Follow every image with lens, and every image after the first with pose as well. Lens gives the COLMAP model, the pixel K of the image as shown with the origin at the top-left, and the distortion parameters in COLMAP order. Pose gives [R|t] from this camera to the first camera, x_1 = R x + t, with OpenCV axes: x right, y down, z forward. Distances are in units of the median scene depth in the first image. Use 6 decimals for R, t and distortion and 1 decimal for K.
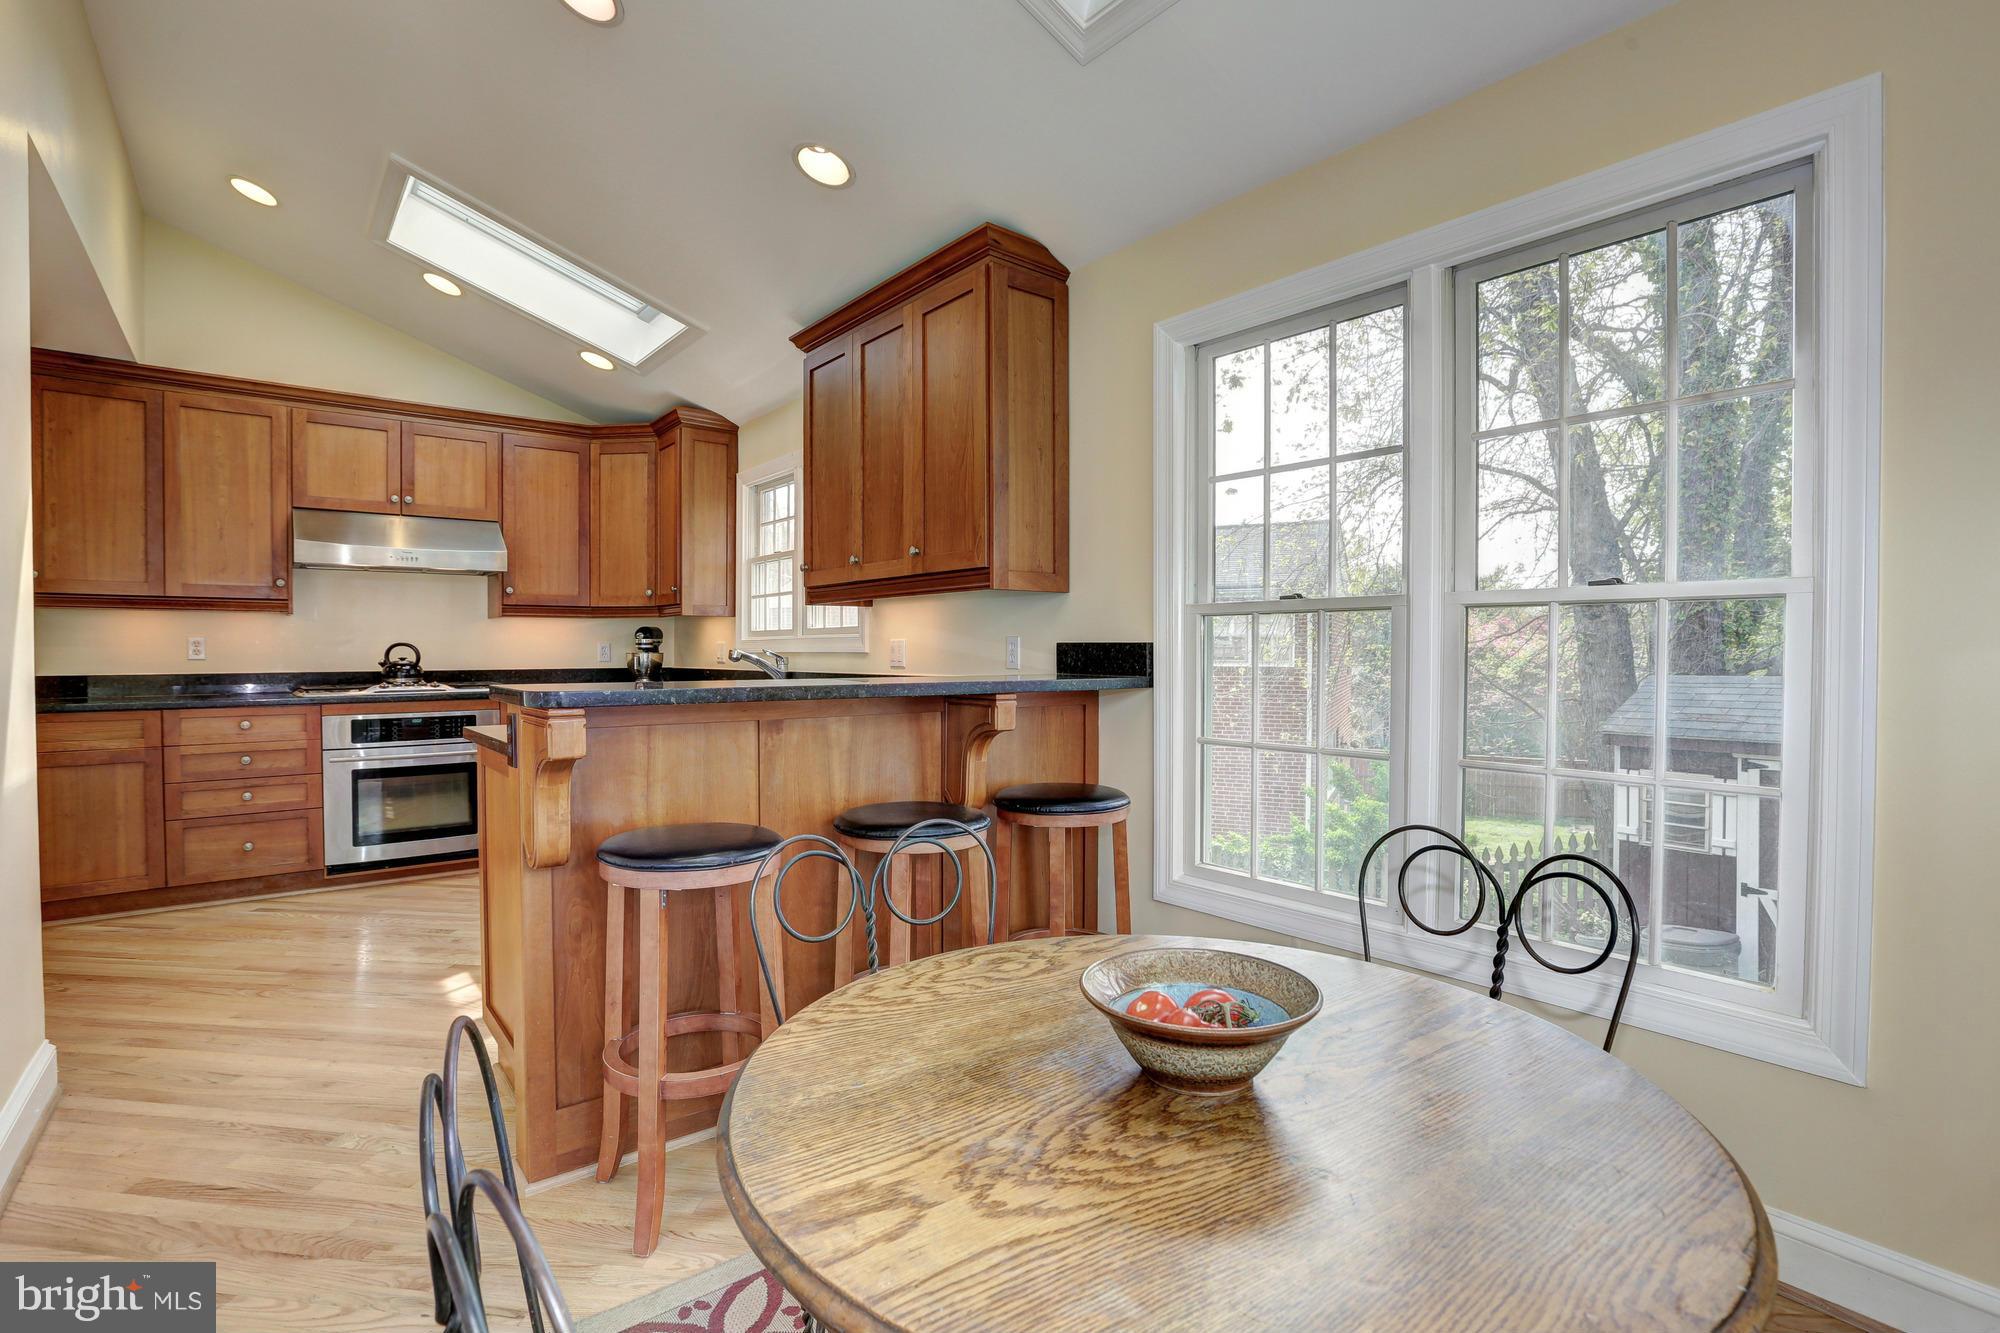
lens RADIAL K [[939.4, 0, 1000.0], [0, 939.4, 666.5], [0, 0, 1]] dist [-0.051772, 0.015690]
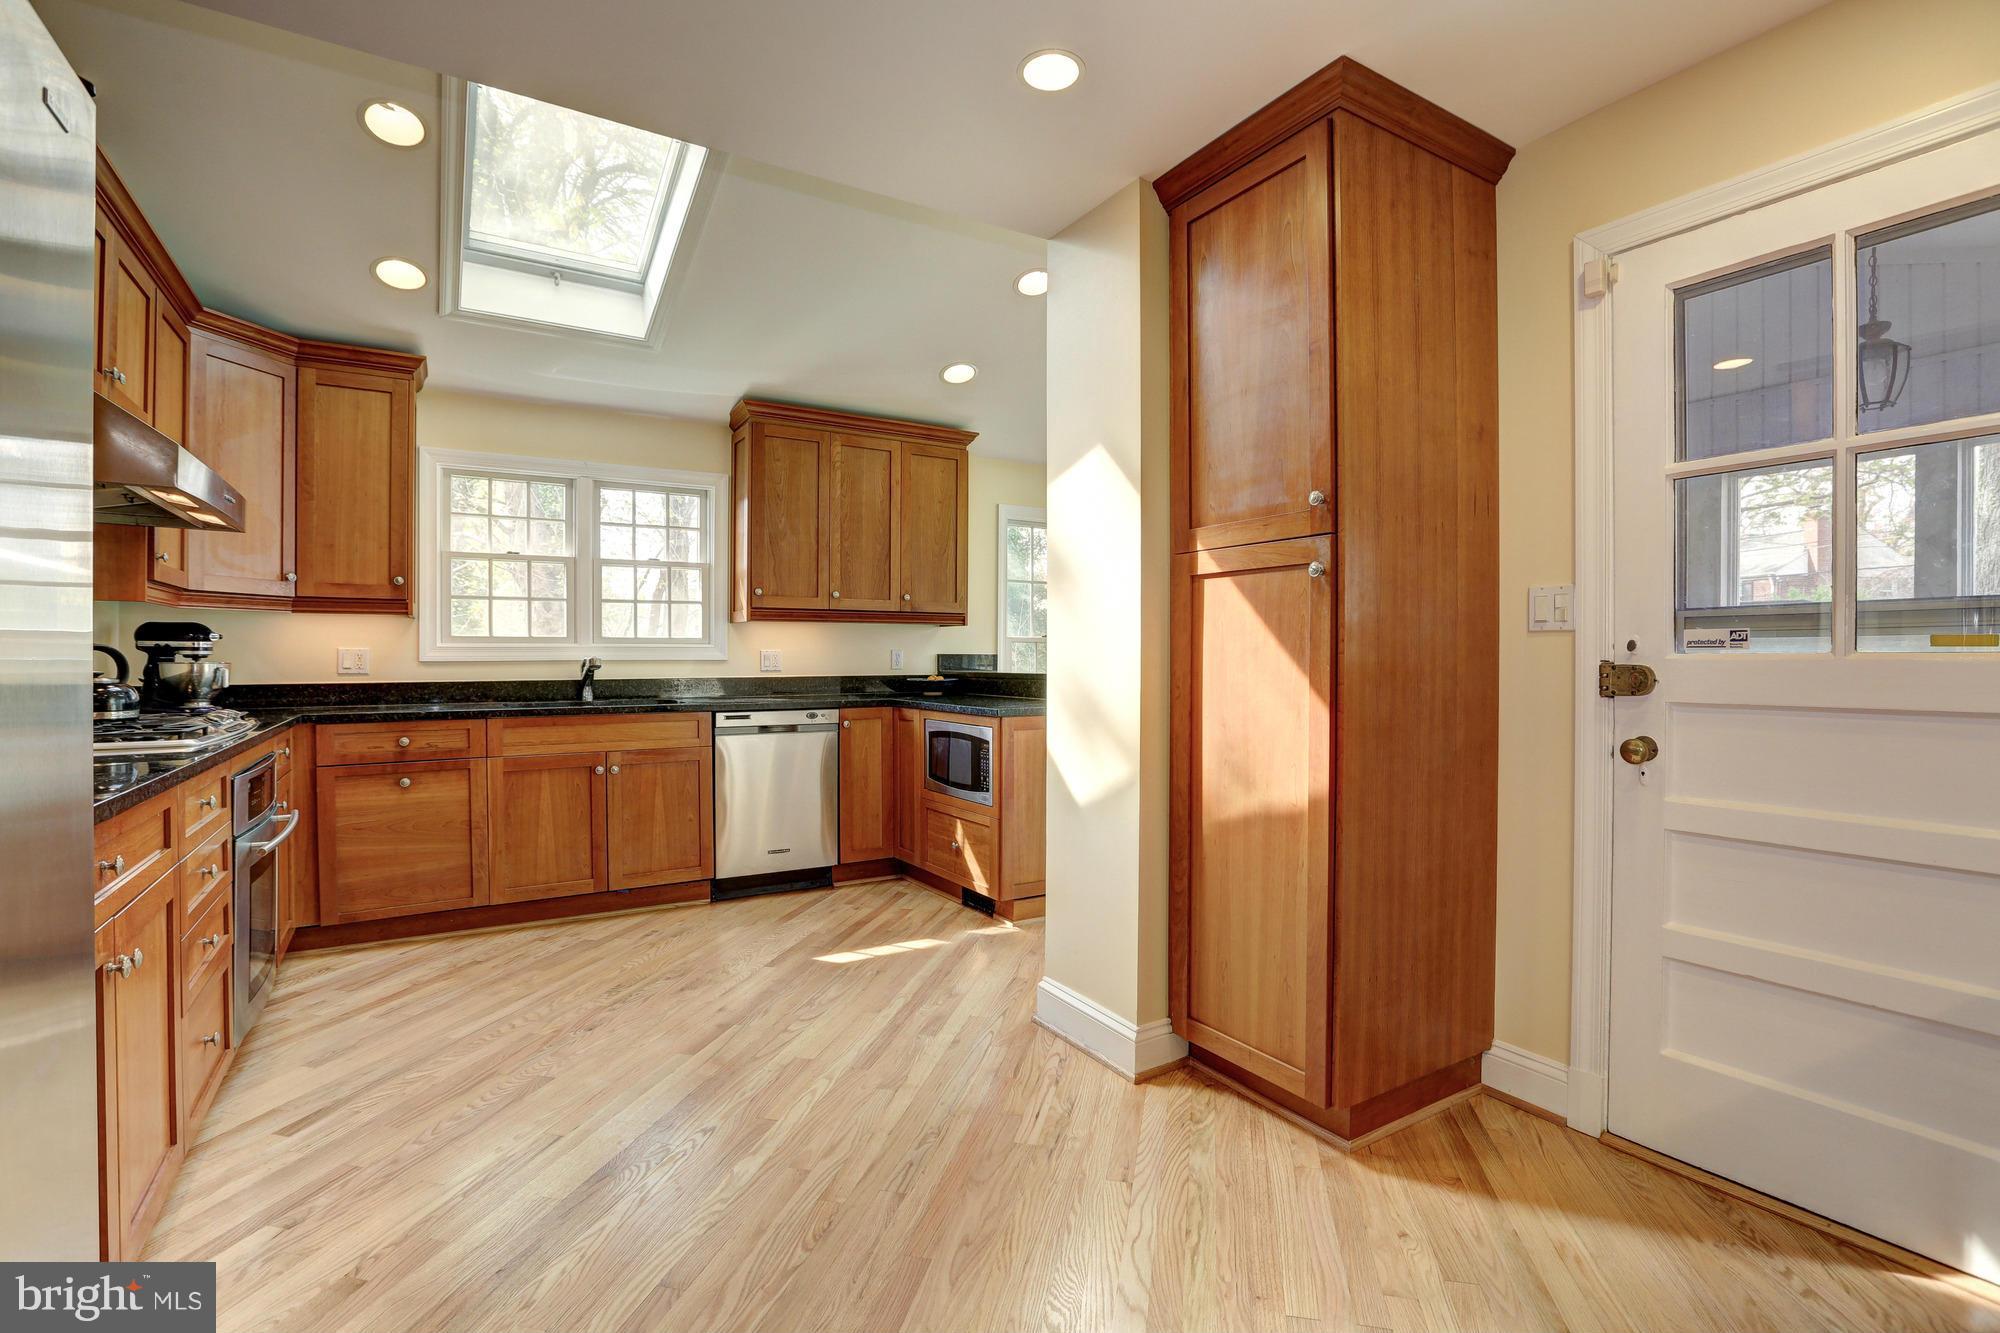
lens RADIAL K [[907.8, 0, 973.2], [0, 907.8, 659.3], [0, 0, 1]] dist [-0.031018, 0.000473]
pose [[0.130889, -0.003462, 0.991391, -1.191450], [0.017615, 0.999844, 0.001166, -0.009379], [-0.991241, 0.017311, 0.130929, 0.482686]]
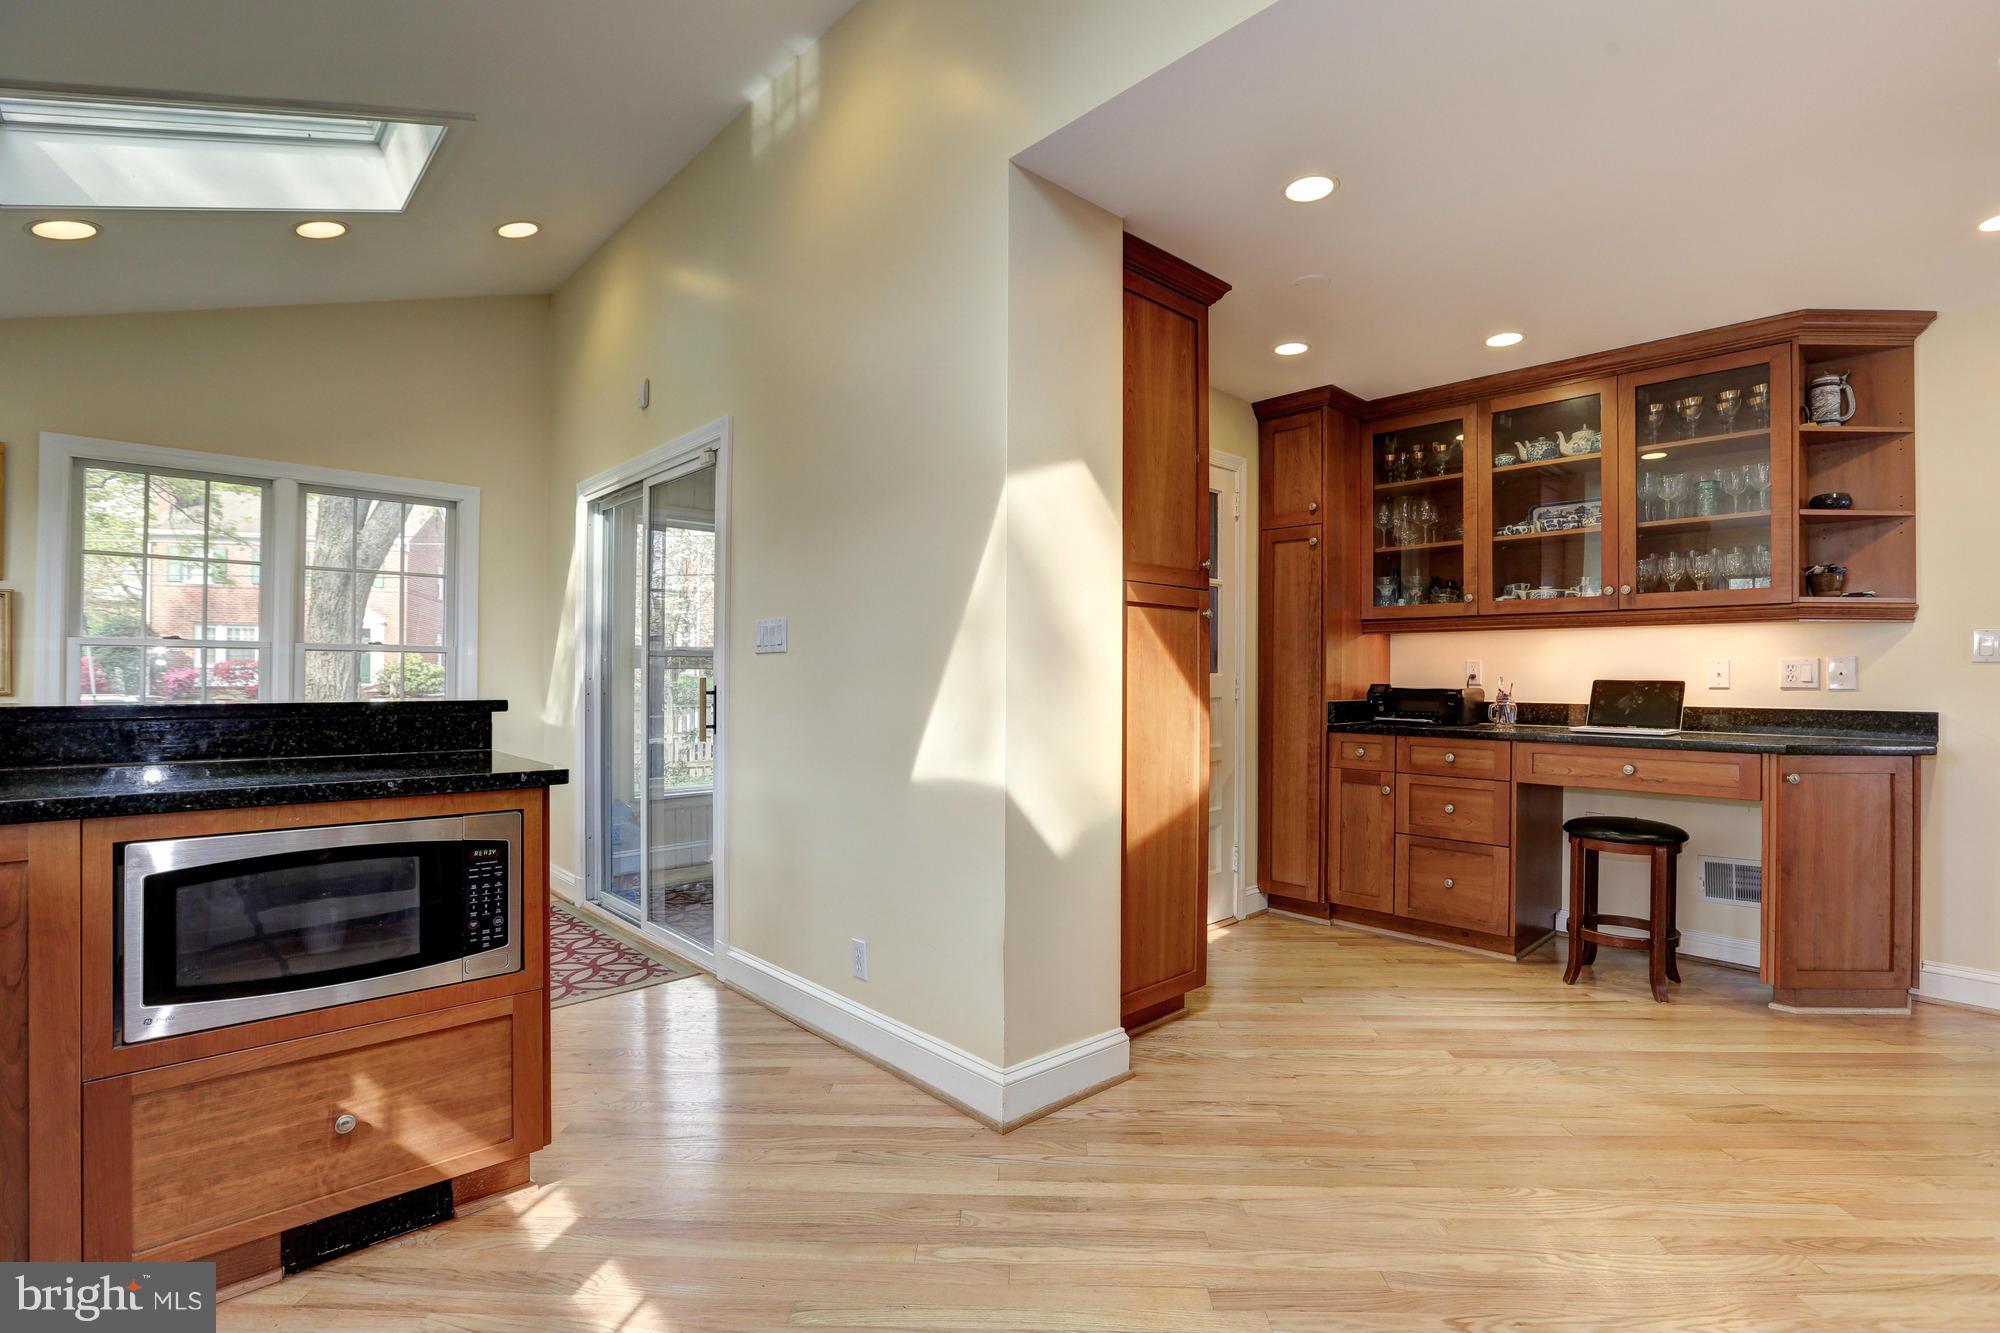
lens RADIAL K [[911.5, 0, 1002.3], [0, 911.5, 675.2], [0, 0, 1]] dist [-0.026436, 0.000250]
pose [[-0.995567, -0.006686, -0.093820, -0.508690], [-0.008225, 0.999838, 0.016036, -0.015229], [0.093698, 0.016737, -0.995460, 1.026008]]
